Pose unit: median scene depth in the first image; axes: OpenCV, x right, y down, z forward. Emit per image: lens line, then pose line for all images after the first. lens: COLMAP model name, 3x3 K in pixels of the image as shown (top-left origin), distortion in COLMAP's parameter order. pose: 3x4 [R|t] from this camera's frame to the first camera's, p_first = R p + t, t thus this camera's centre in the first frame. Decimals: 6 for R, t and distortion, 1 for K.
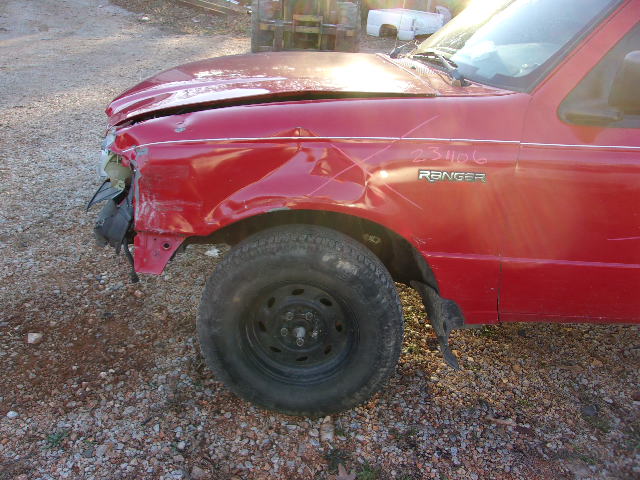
lens RADIAL K [[503.4, 0, 319.2], [0, 503.4, 244.0], [0, 0, 1]] dist [-0.000018, 0.007193]
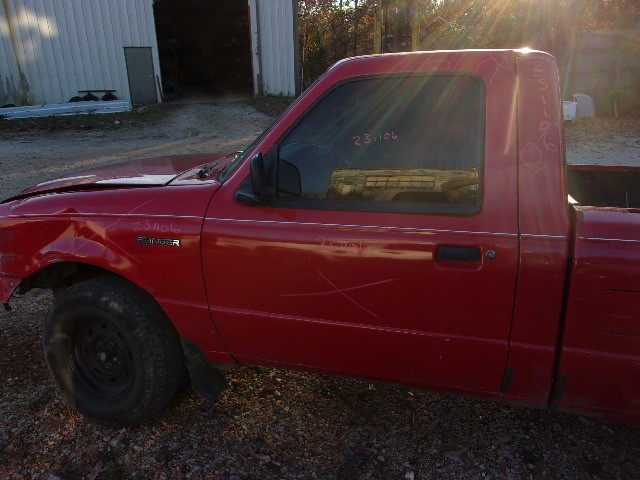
lens RADIAL K [[503.4, 0, 322.1], [0, 503.4, 237.9], [0, 0, 1]] dist [-0.000018, 0.007193]
pose [[0.953412, 0.021472, -0.300906, 0.937136], [-0.075065, 0.982976, -0.167700, 0.046261], [0.292183, 0.182475, 0.938793, -0.153666]]
